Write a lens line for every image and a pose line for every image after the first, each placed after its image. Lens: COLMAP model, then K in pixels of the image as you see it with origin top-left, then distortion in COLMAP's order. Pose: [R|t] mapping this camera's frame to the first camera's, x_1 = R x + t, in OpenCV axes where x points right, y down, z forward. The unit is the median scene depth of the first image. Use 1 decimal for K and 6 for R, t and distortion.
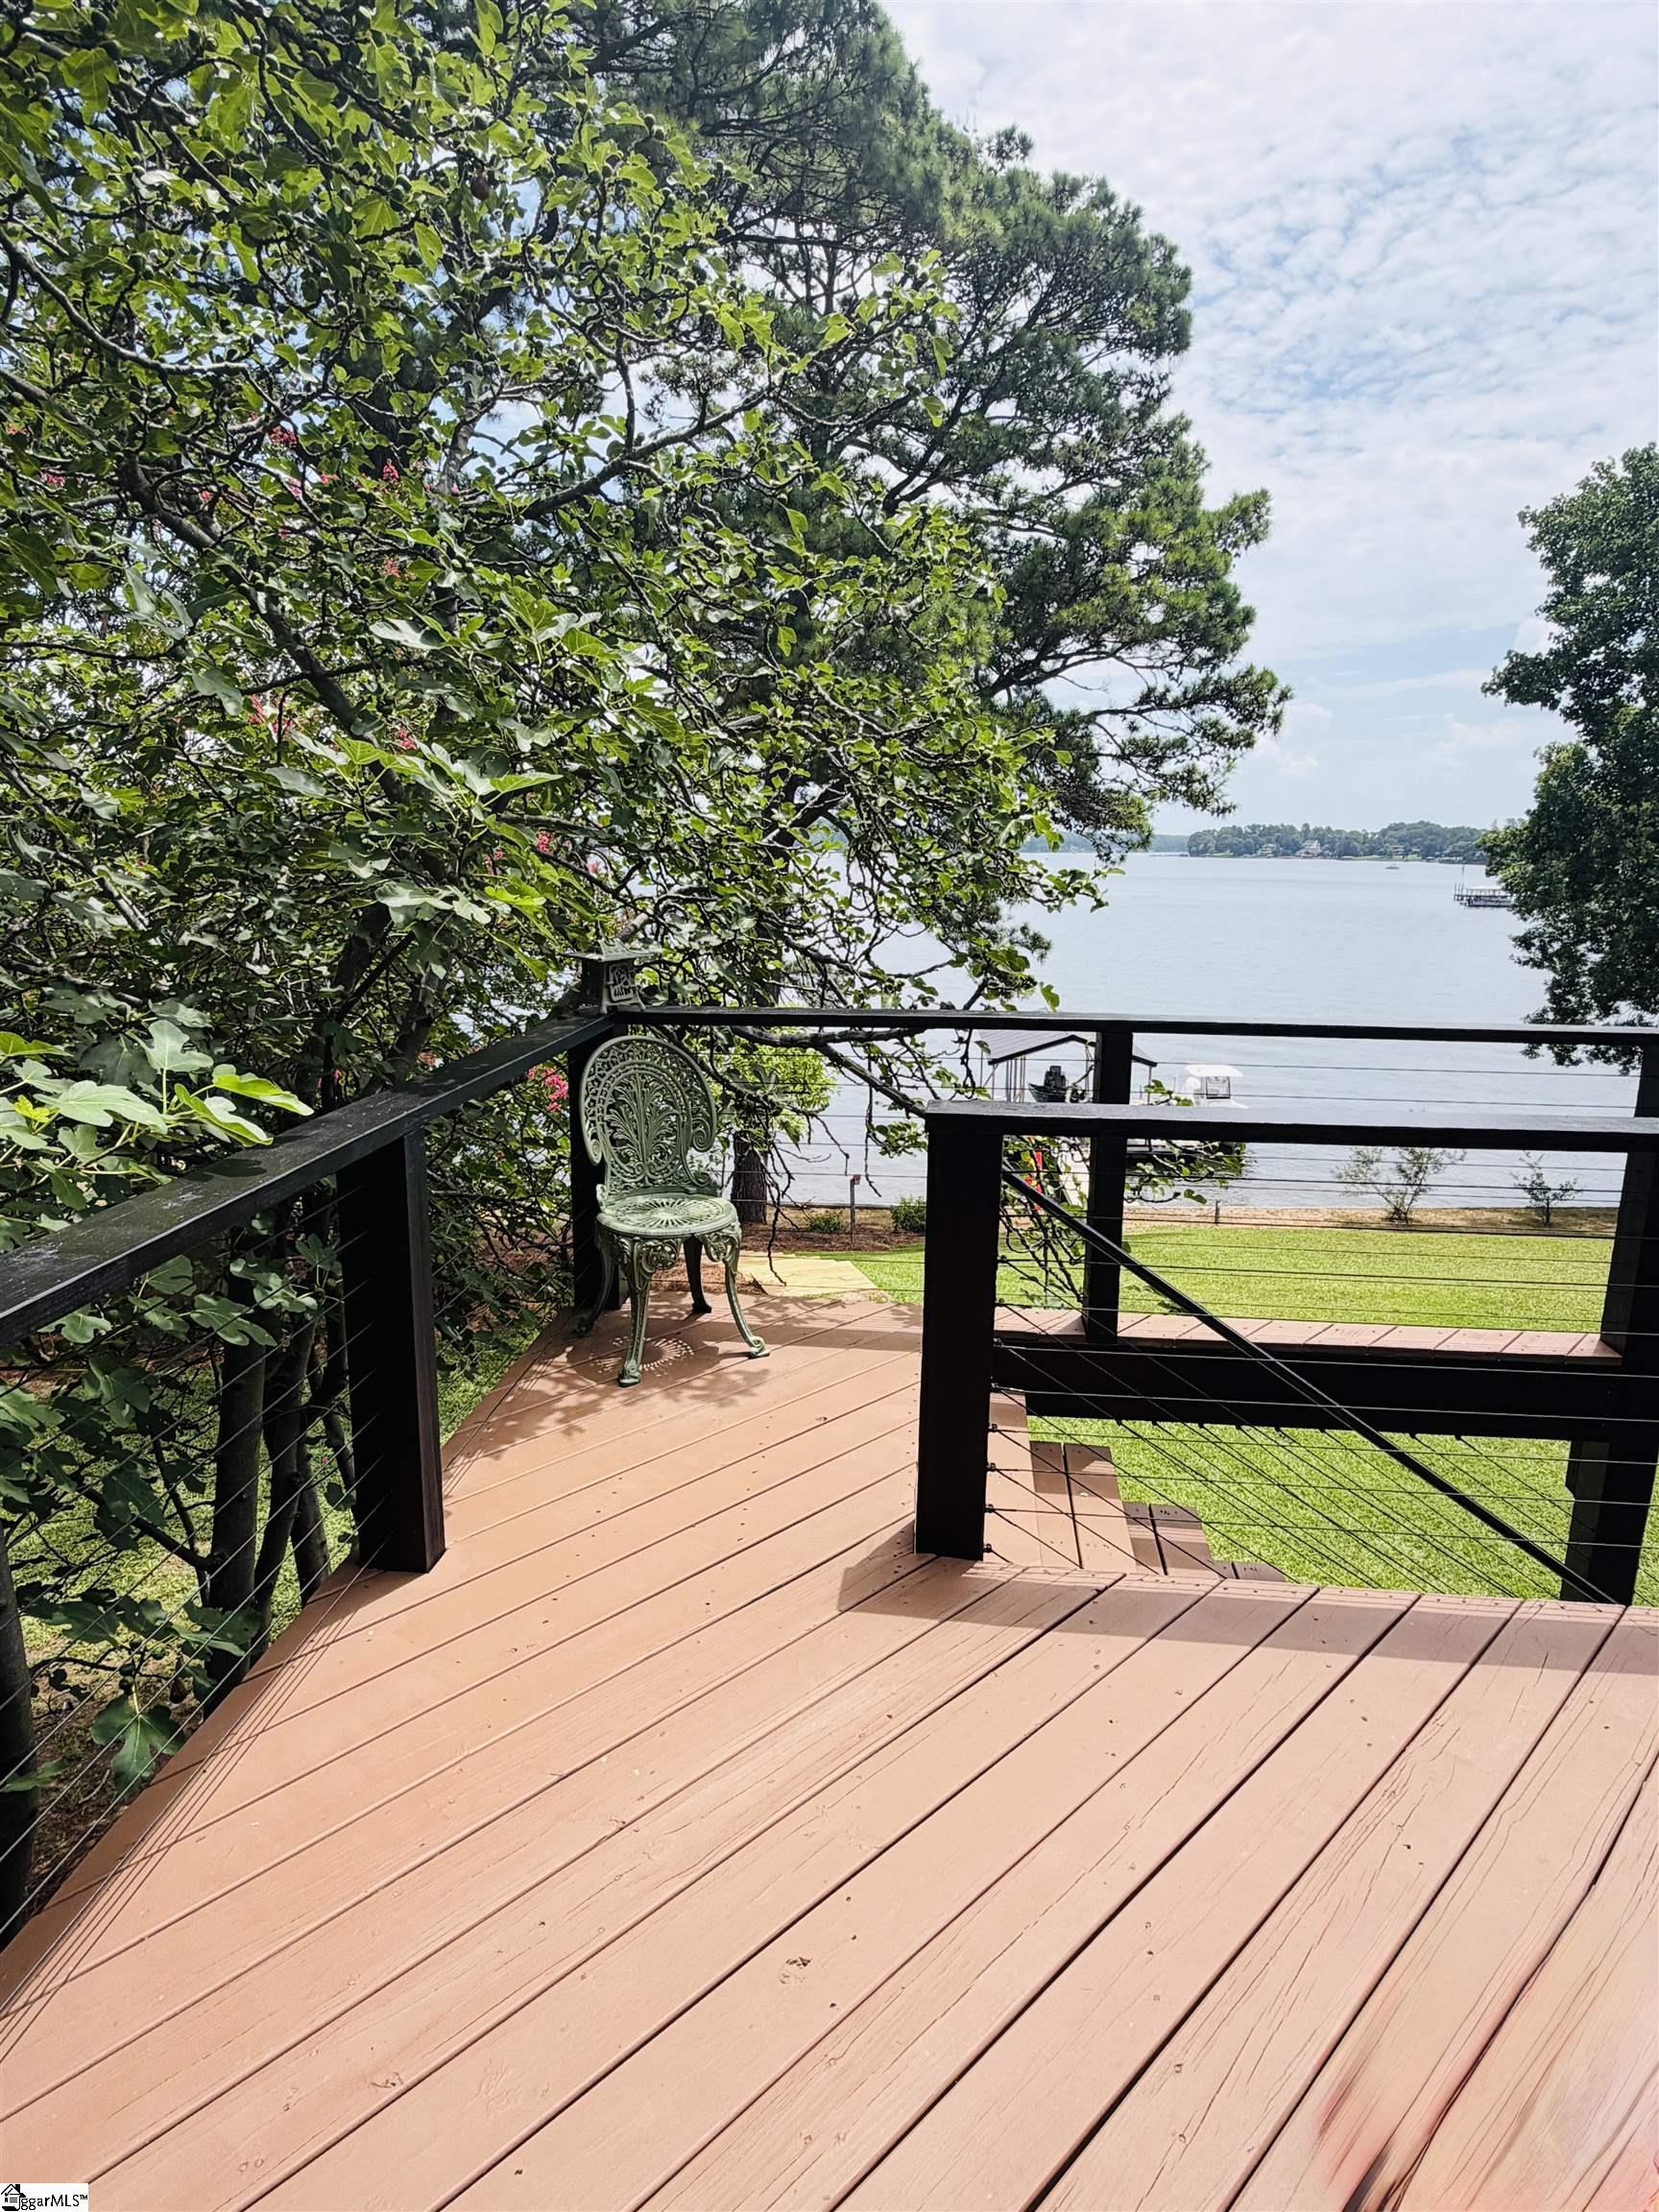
lens RADIAL K [[1221.2, 0, 825.8], [0, 1221.2, 1108.5], [0, 0, 1]] dist [0.002856, -0.004016]
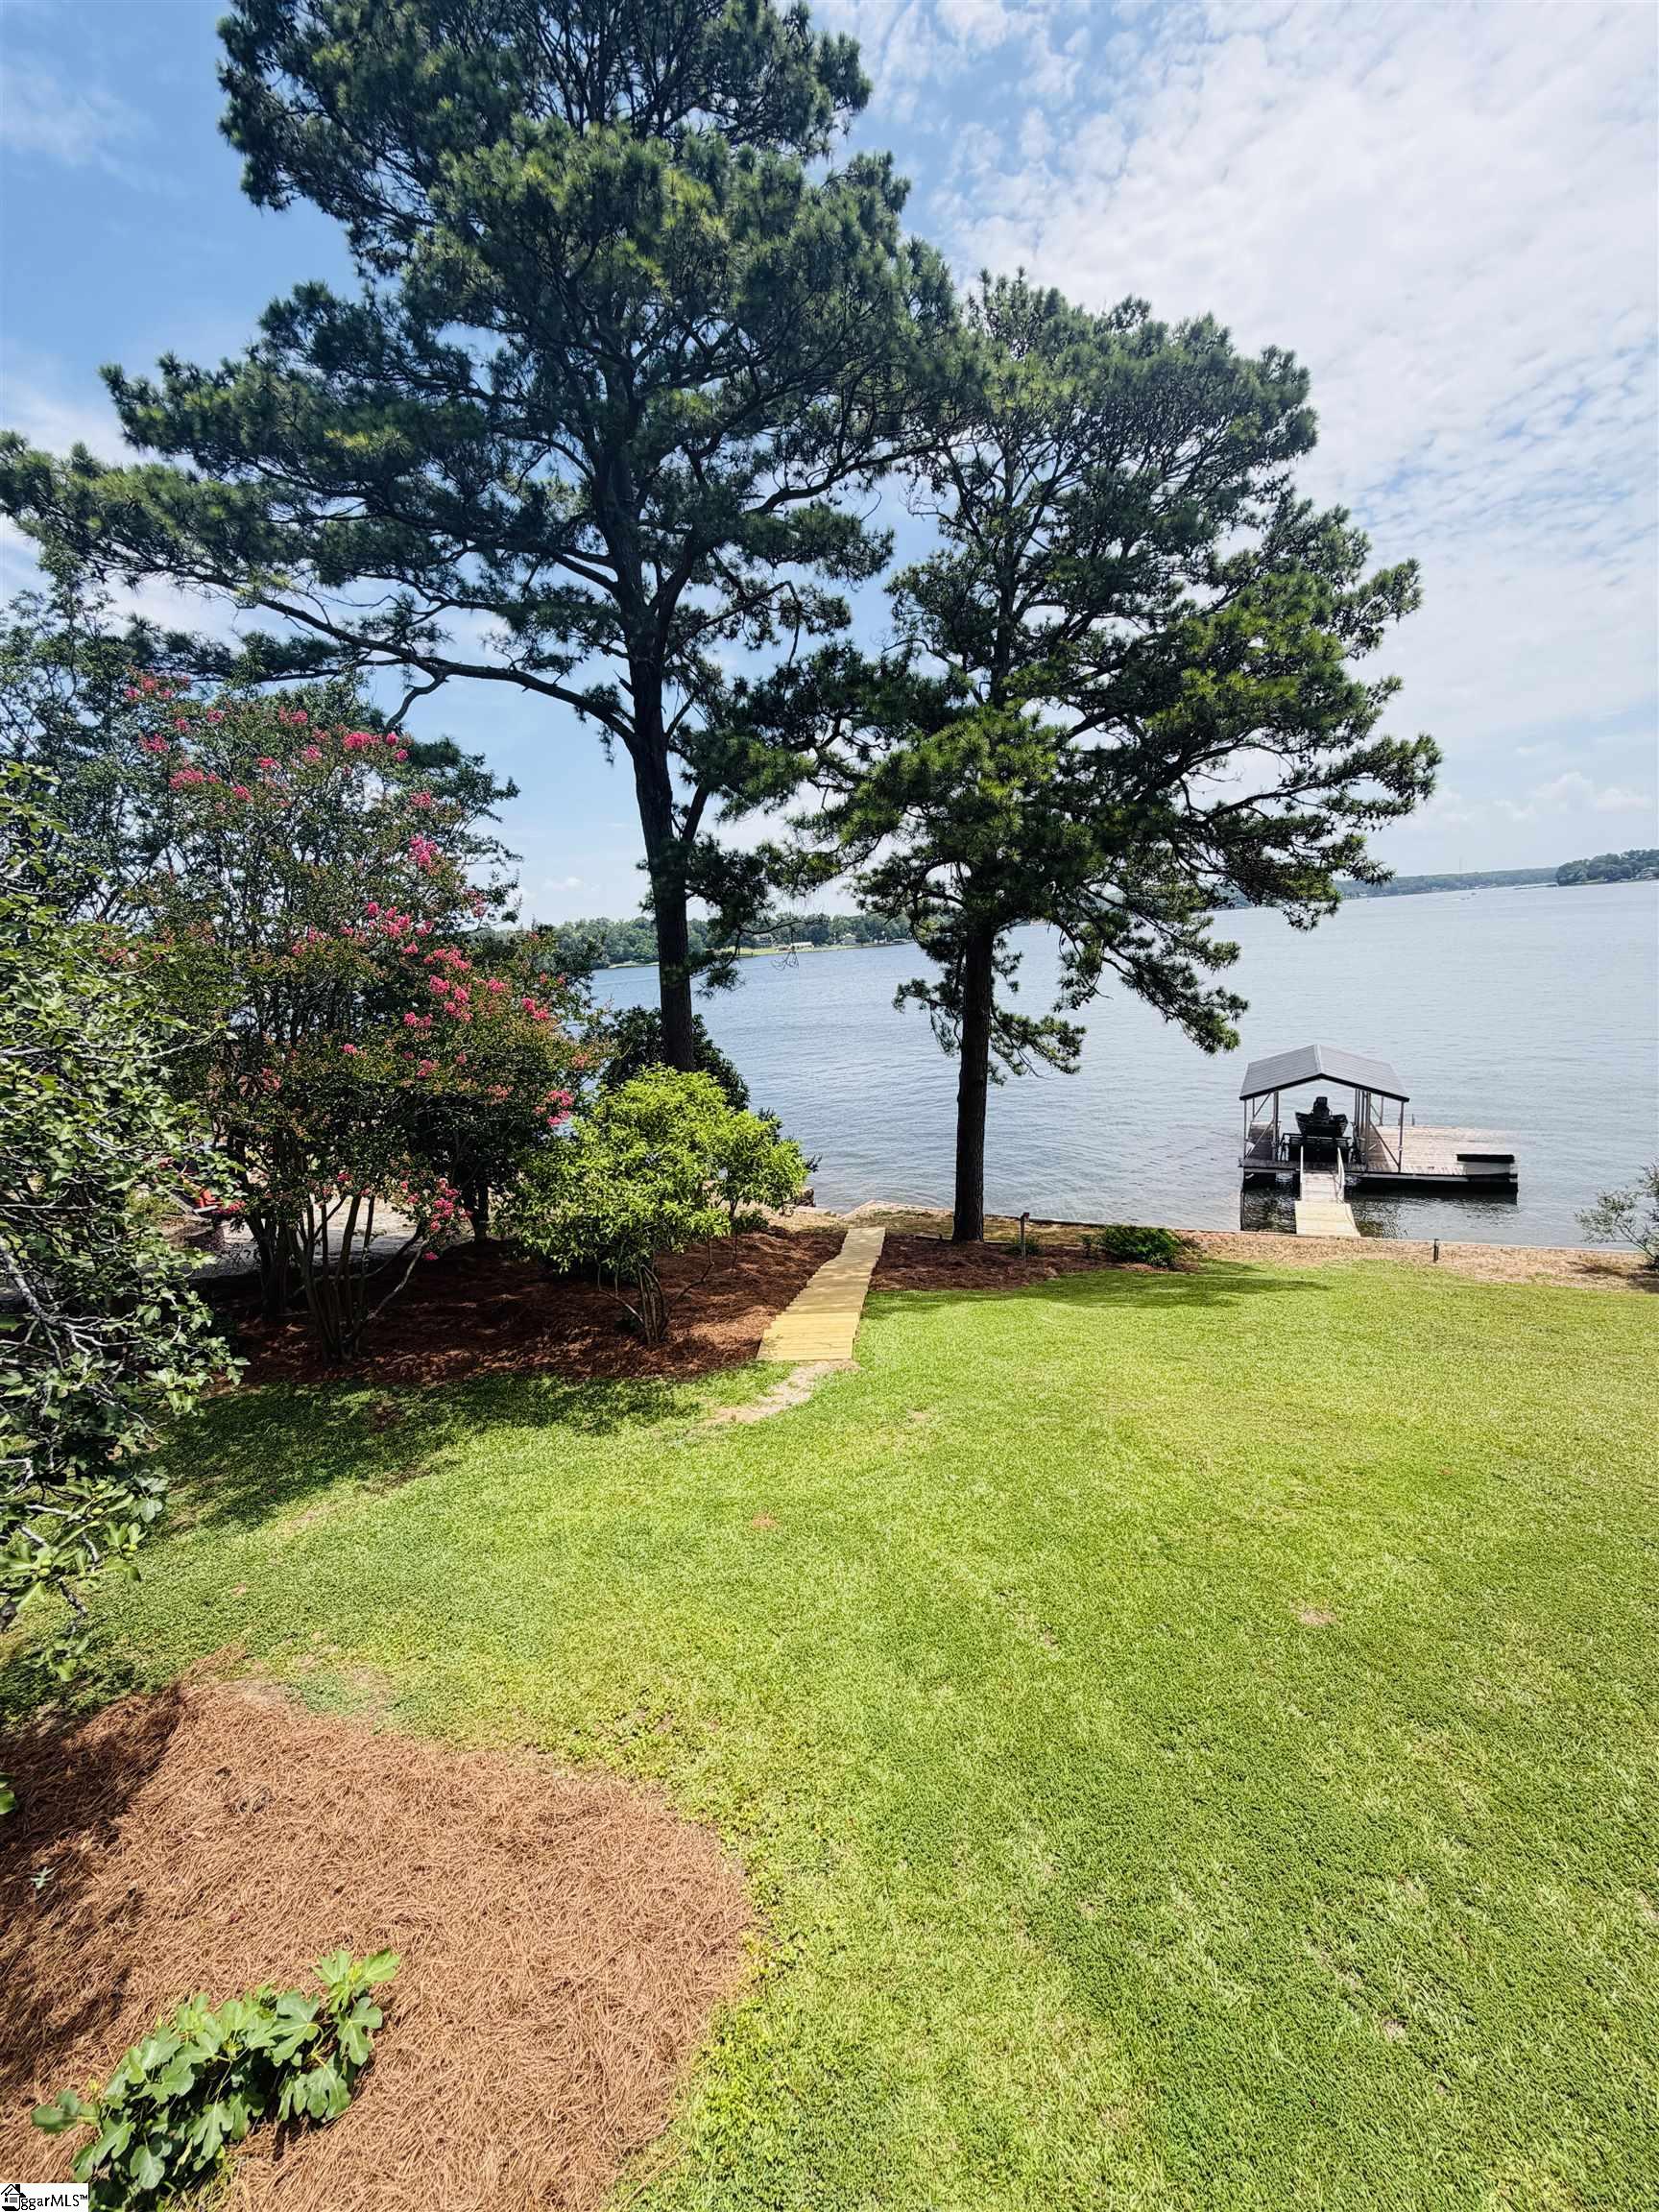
lens RADIAL K [[878.0, 0, 833.3], [0, 878.0, 1105.4], [0, 0, 1]] dist [-0.003273, -0.000408]
pose [[0.918007, -0.002108, -0.396558, 0.199713], [0.000099, 0.999987, -0.005087, -0.048522], [0.396564, 0.004630, 0.917996, 0.140196]]
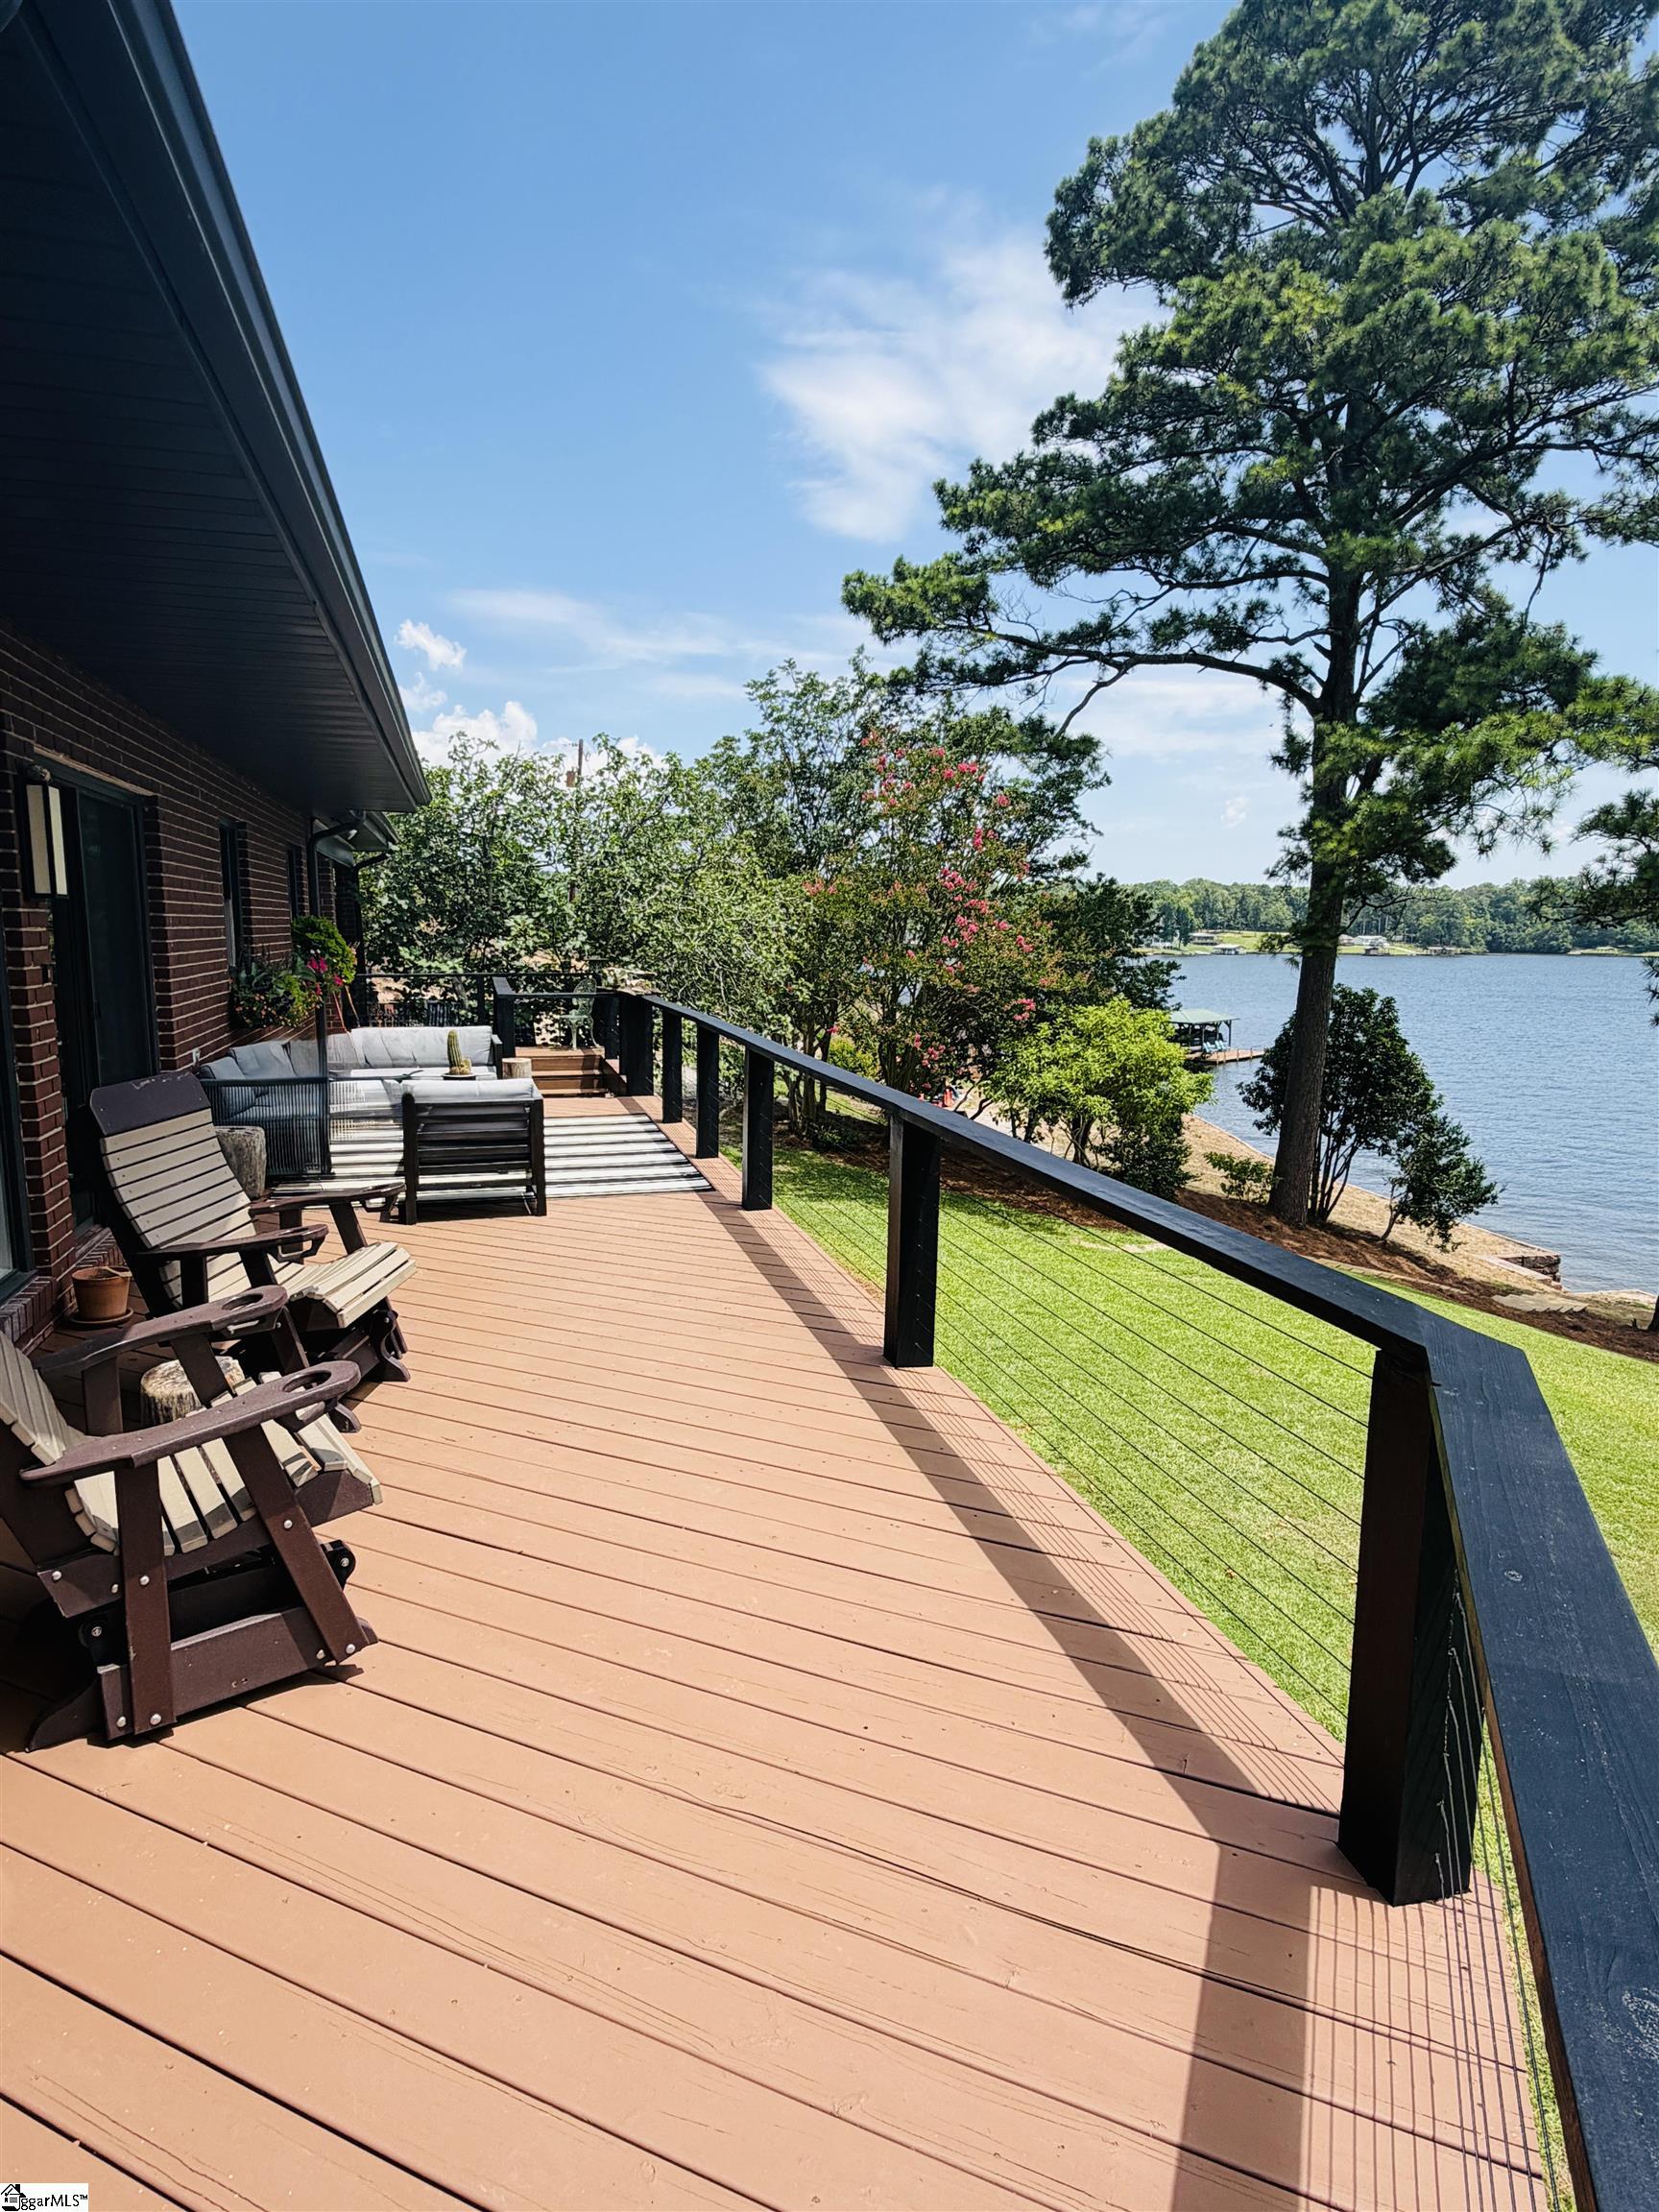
lens RADIAL K [[1221.2, 0, 822.3], [0, 1221.2, 1105.8], [0, 0, 1]] dist [0.002856, -0.004016]
pose [[0.369085, 0.131597, -0.920032, 0.633195], [-0.199028, 0.978151, 0.060066, -0.009426], [0.907835, 0.160943, 0.387213, 0.025724]]
